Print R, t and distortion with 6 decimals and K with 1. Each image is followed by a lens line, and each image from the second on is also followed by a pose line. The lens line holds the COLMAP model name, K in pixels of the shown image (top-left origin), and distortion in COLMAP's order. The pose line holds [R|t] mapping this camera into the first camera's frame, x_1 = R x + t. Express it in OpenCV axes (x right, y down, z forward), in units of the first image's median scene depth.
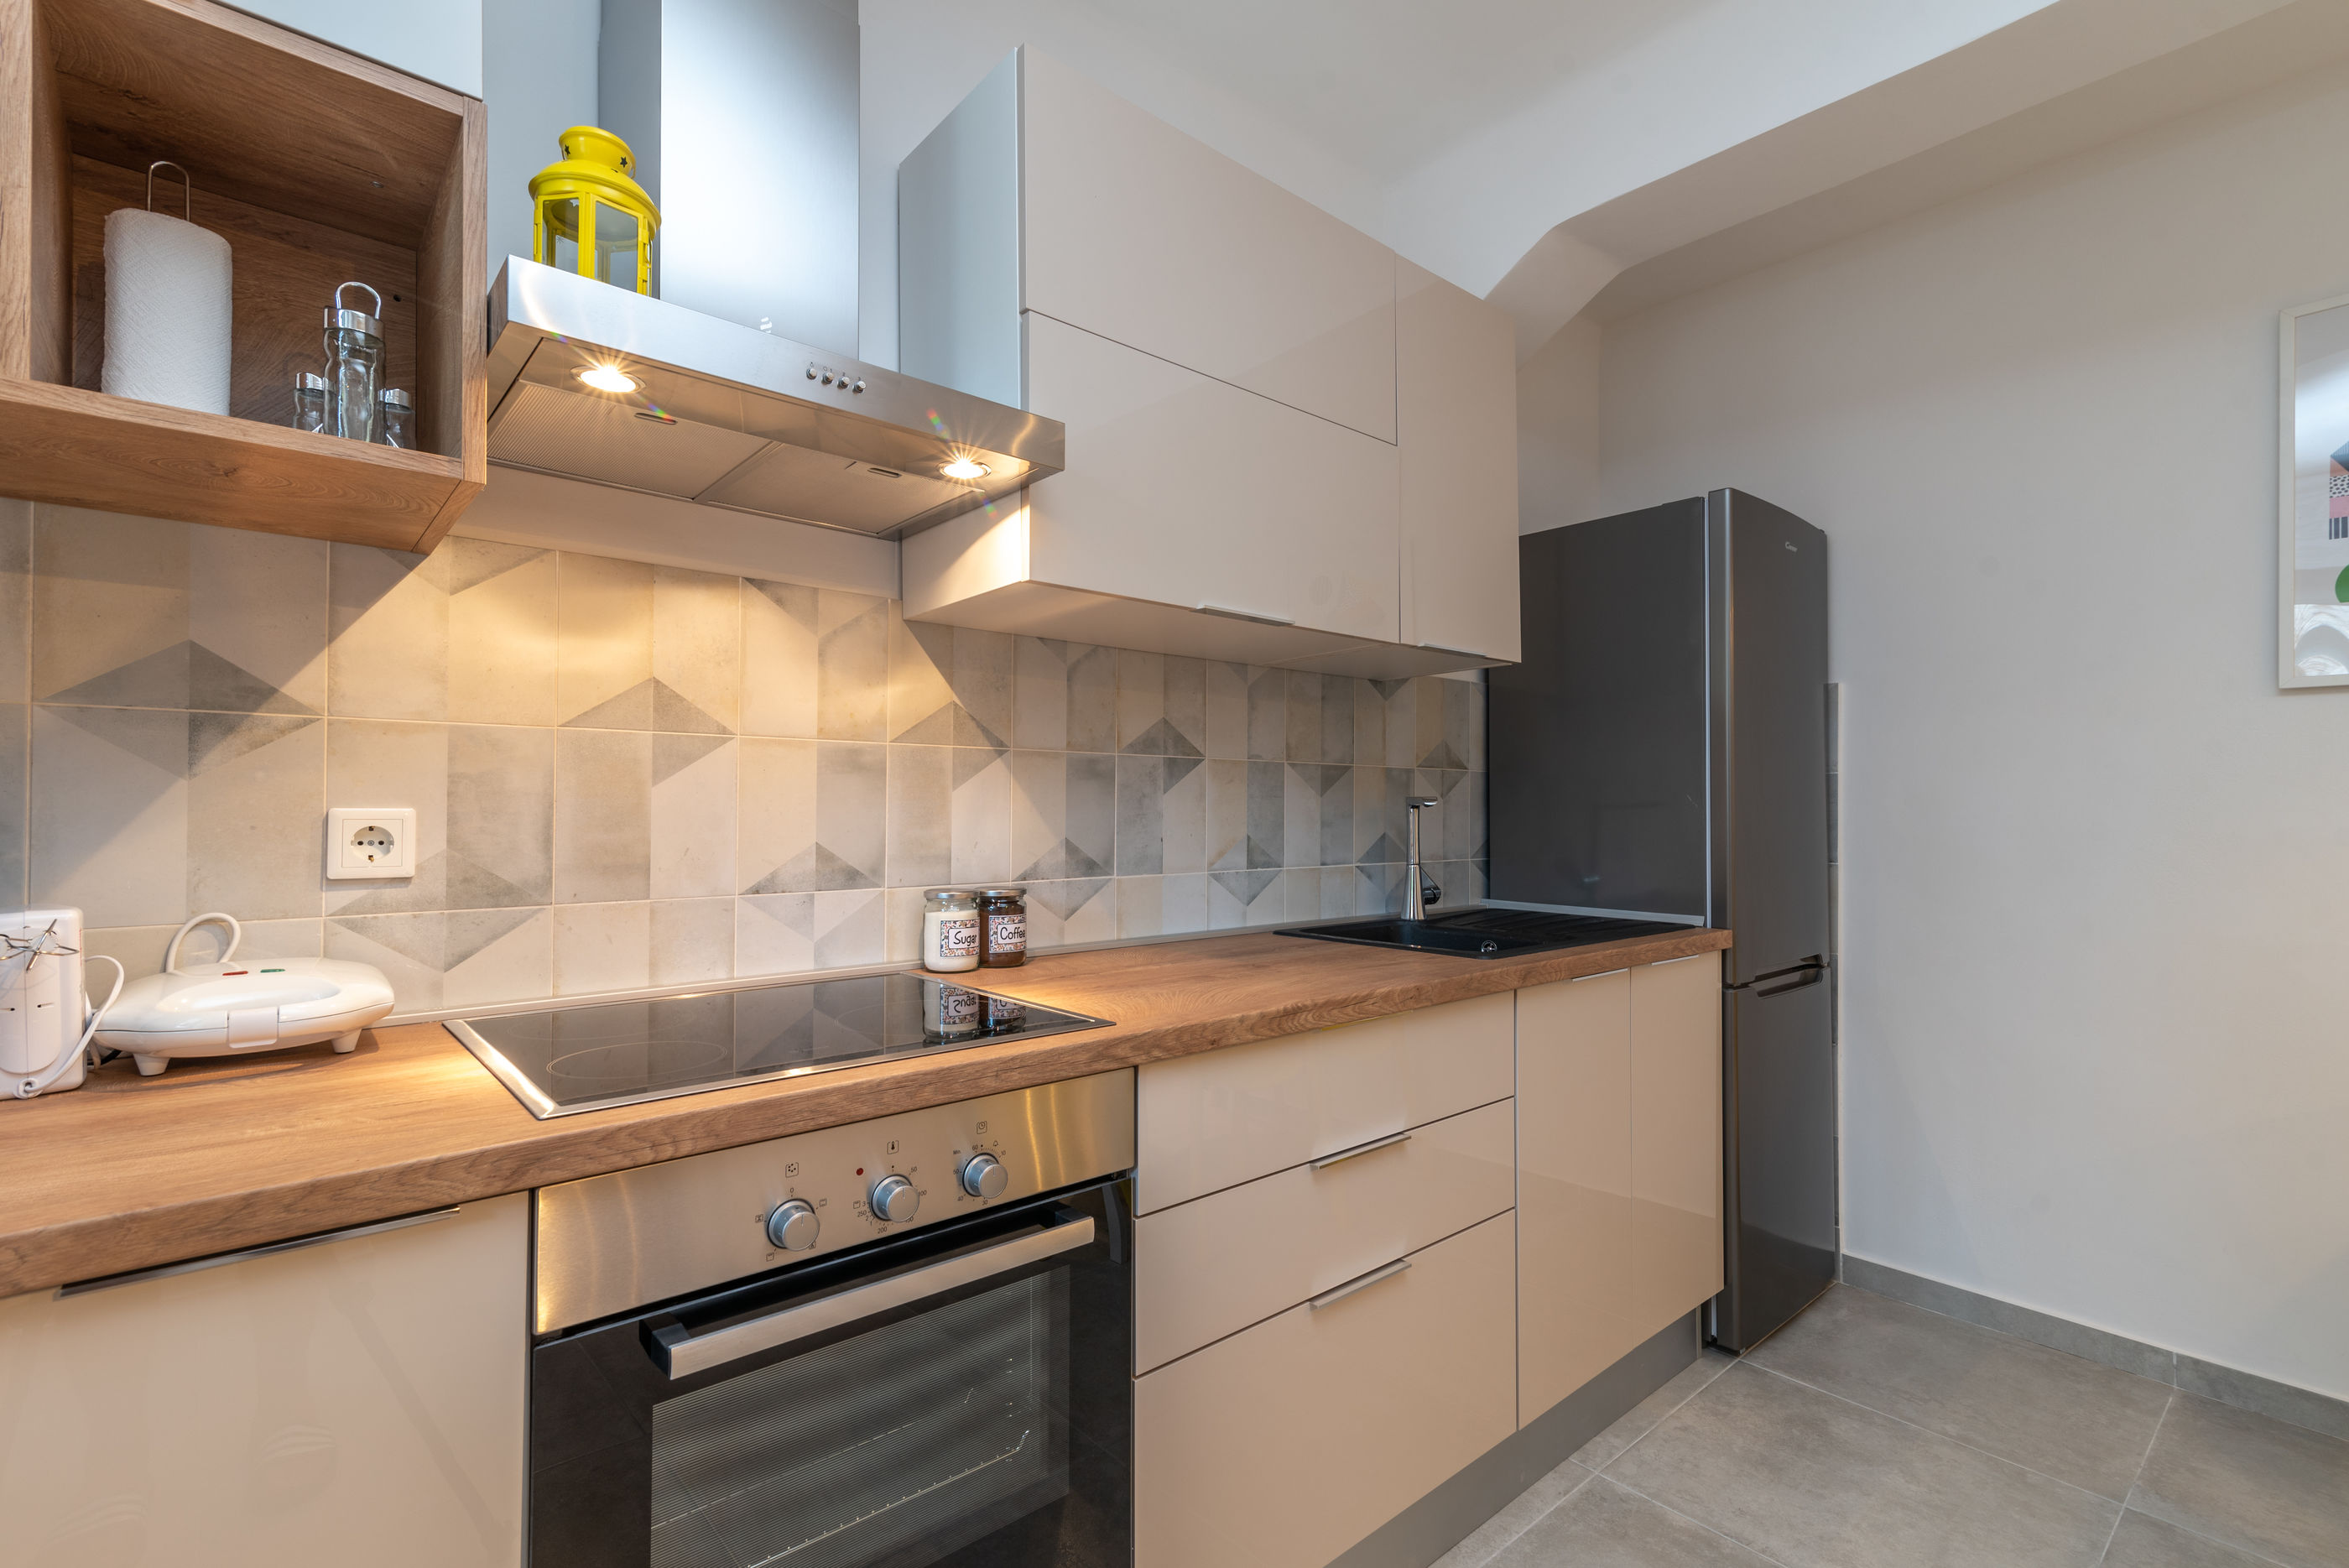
lens RADIAL K [[1083.1, 0, 1186.6], [0, 1083.1, 803.4], [0, 0, 1]] dist [0.015005, -0.001880]
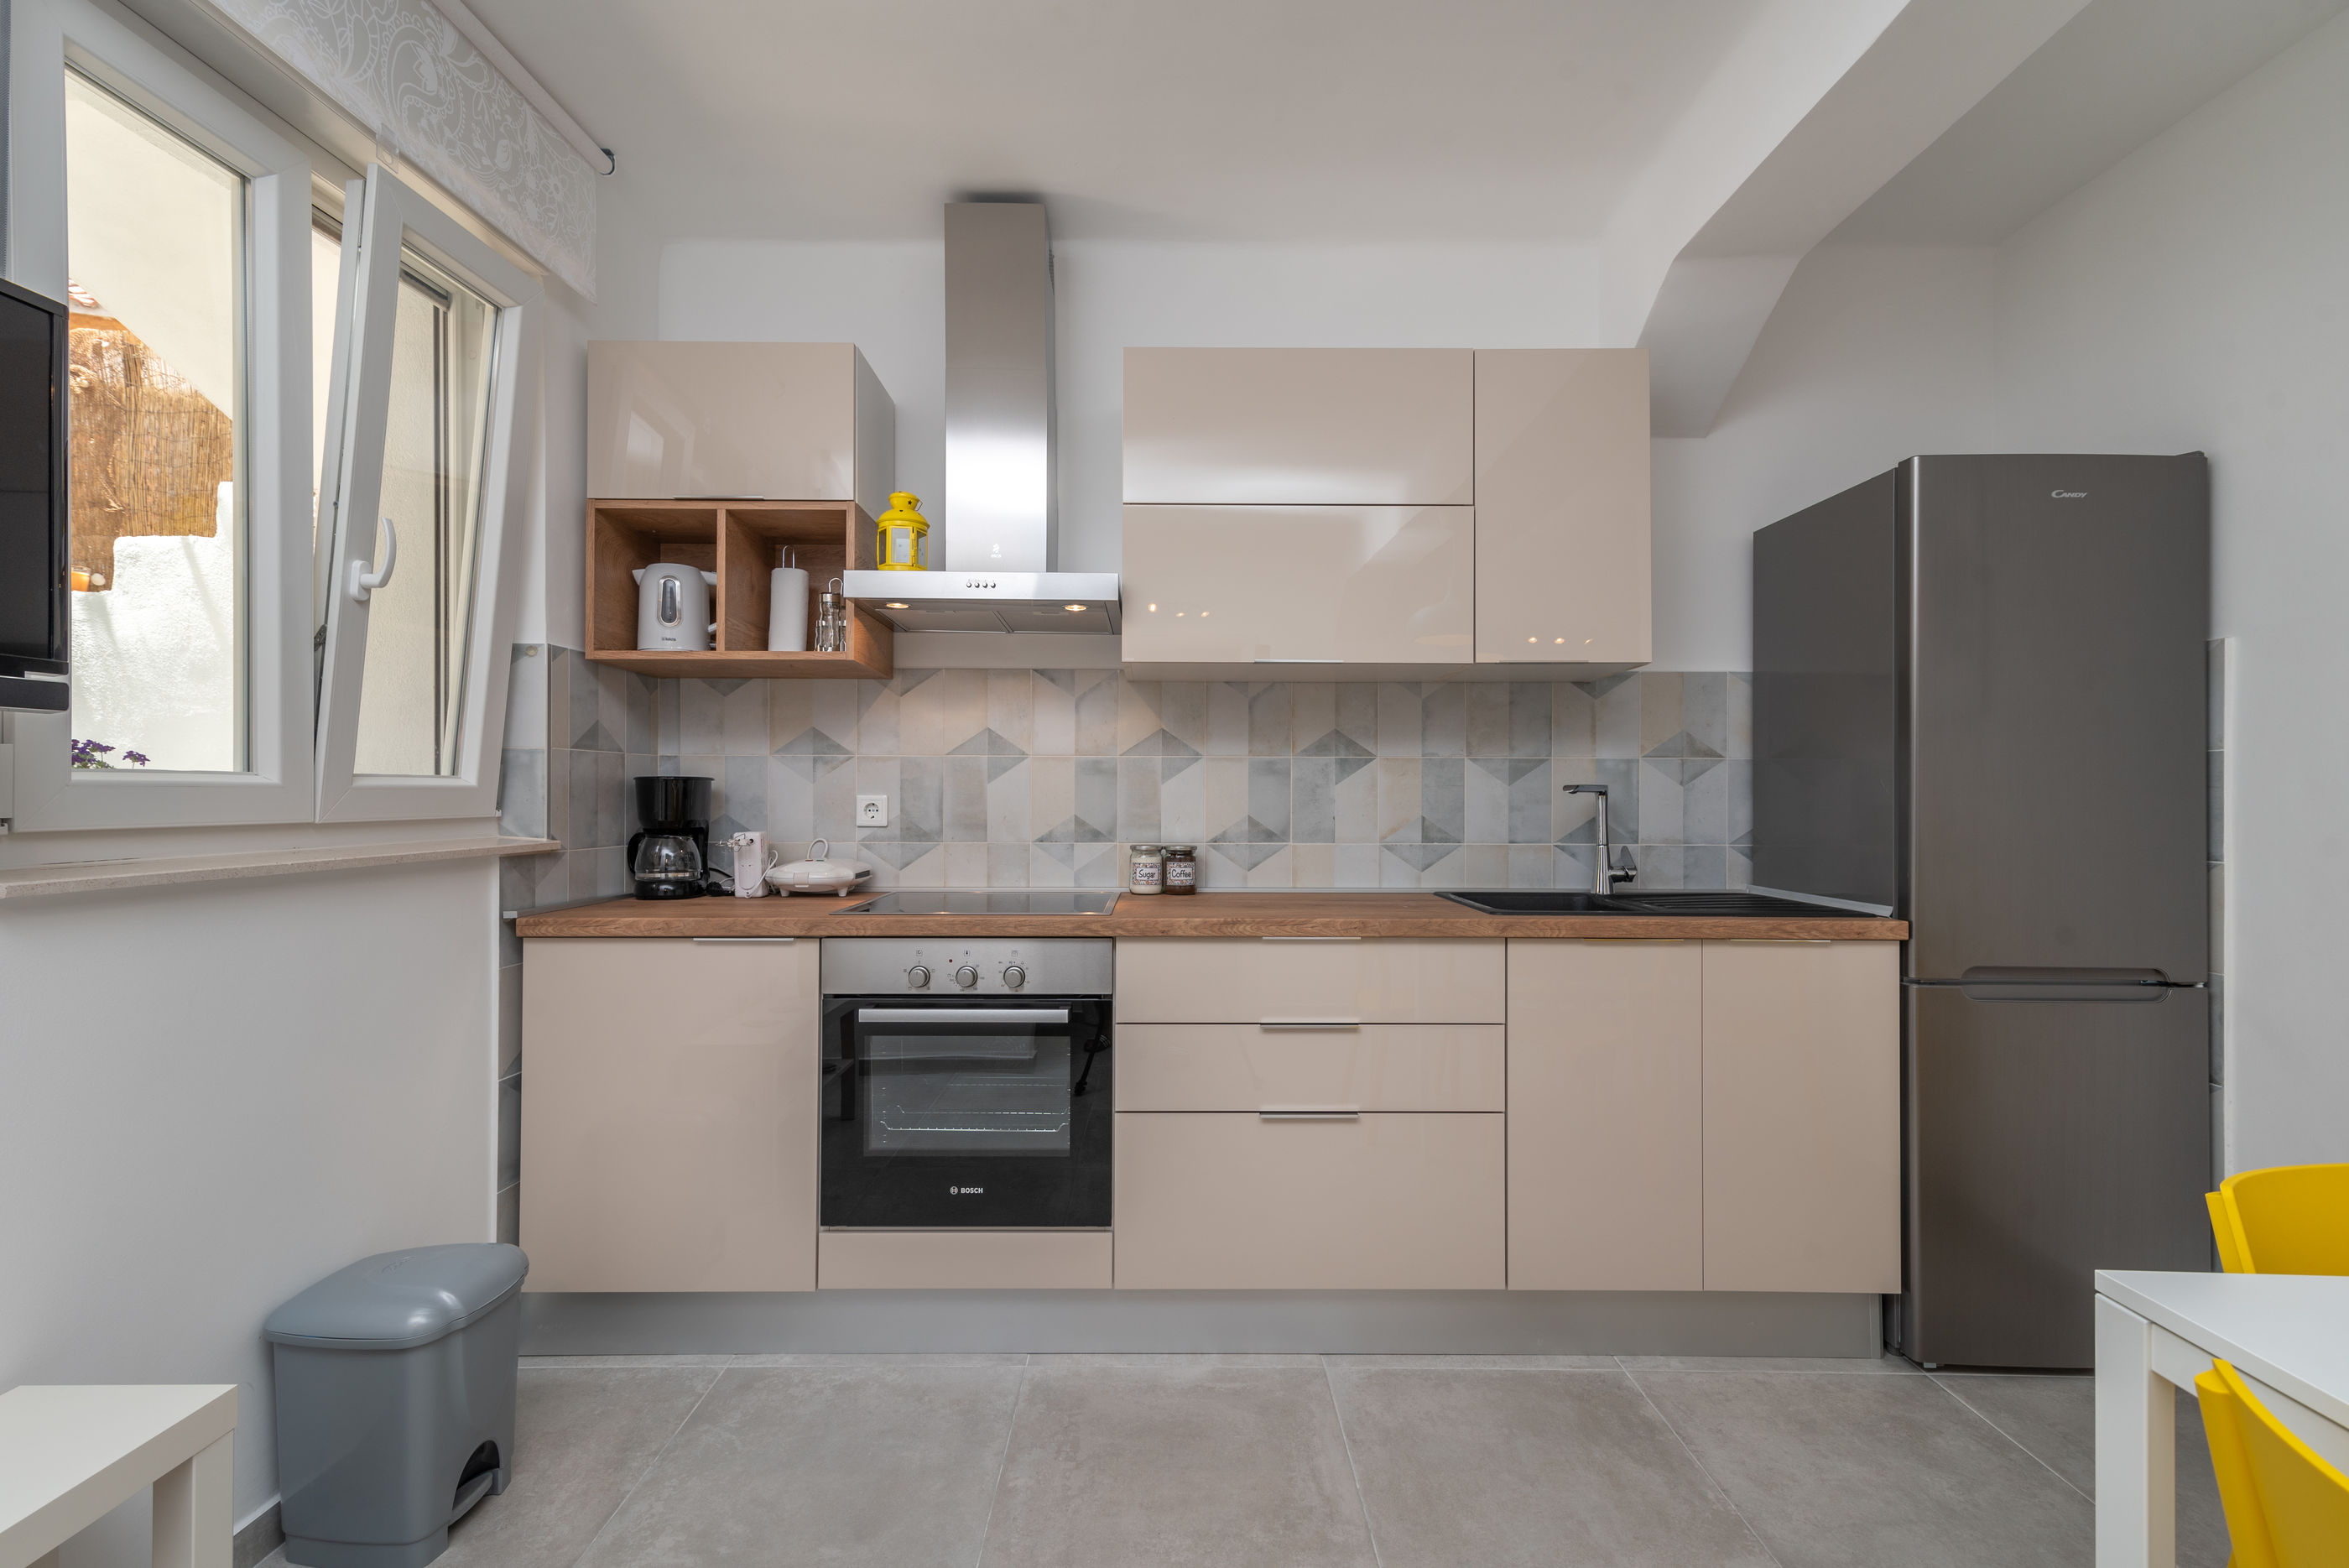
lens RADIAL K [[1083.1, 0, 1144.1], [0, 1083.1, 797.1], [0, 0, 1]] dist [0.015005, -0.001880]
pose [[0.749014, -0.000694, -0.662554, 0.750282], [0.002515, 0.999995, 0.001795, 0.004120], [0.662550, -0.003011, 0.749012, -0.194869]]
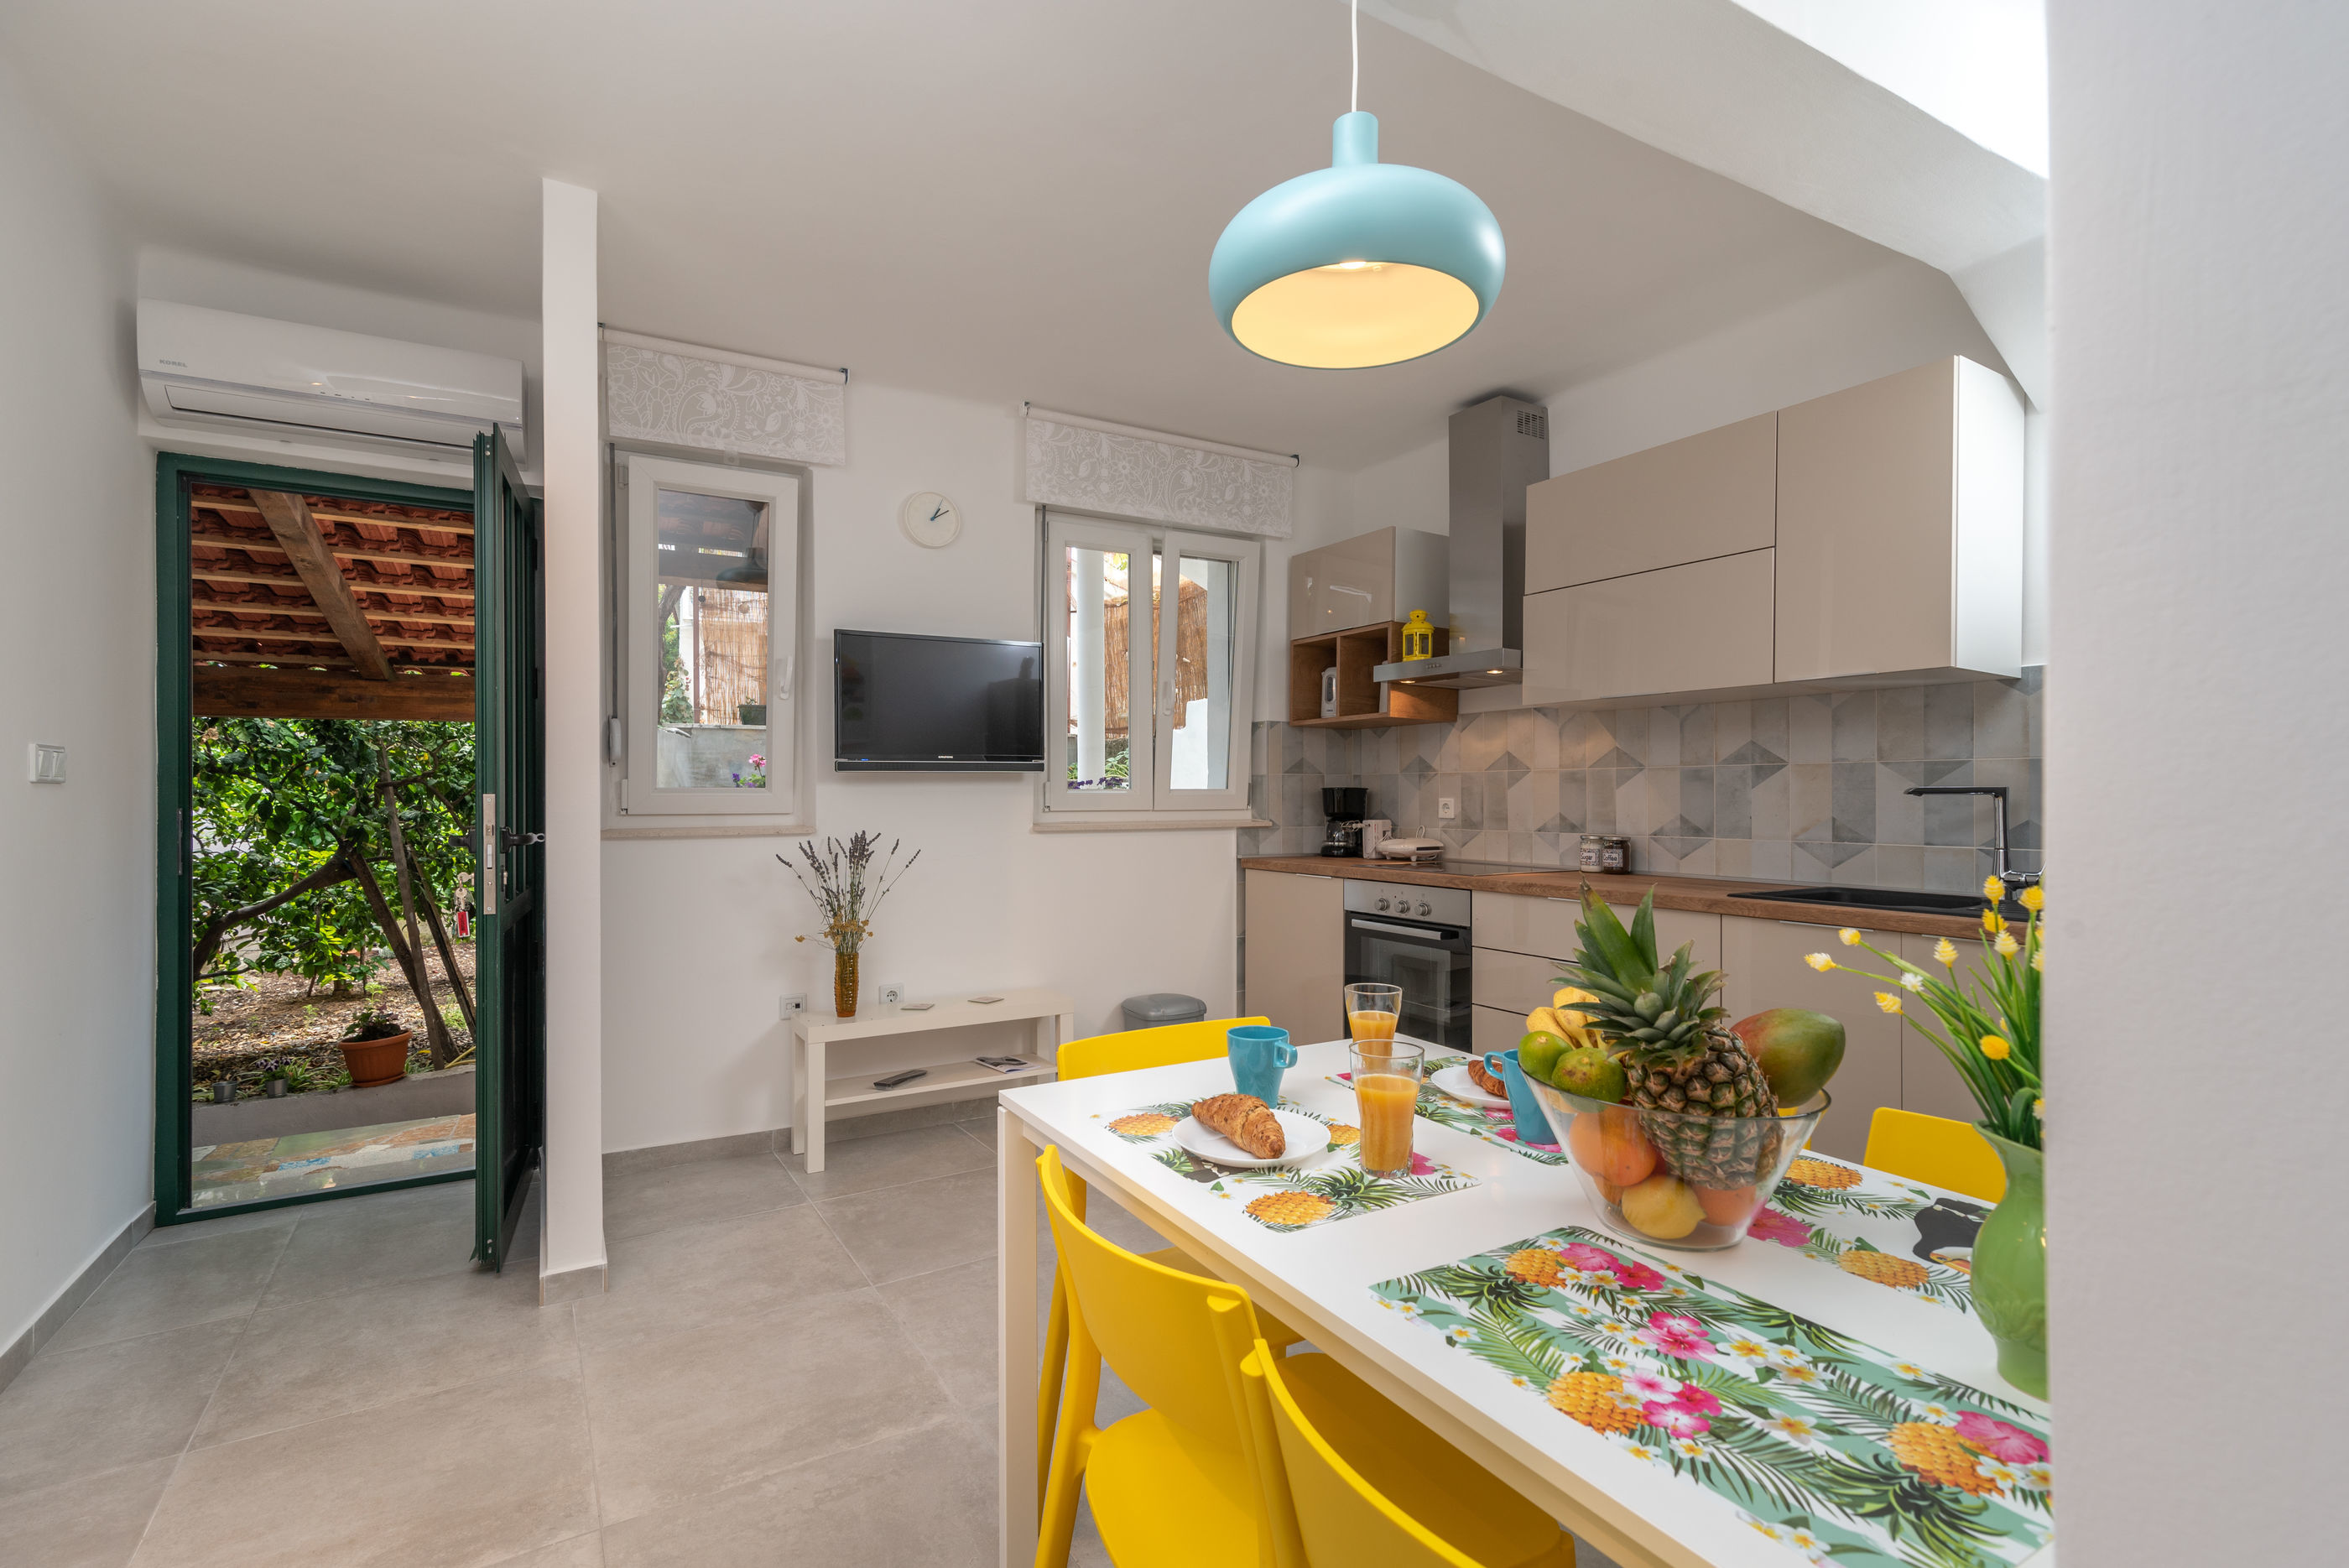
lens RADIAL K [[1083.1, 0, 1127.1], [0, 1083.1, 789.8], [0, 0, 1]] dist [0.015005, -0.001880]
pose [[-0.203681, -0.009200, -0.978994, 1.826855], [0.002600, 0.999947, -0.009938, 0.006948], [0.979034, -0.004569, -0.203646, 0.462670]]
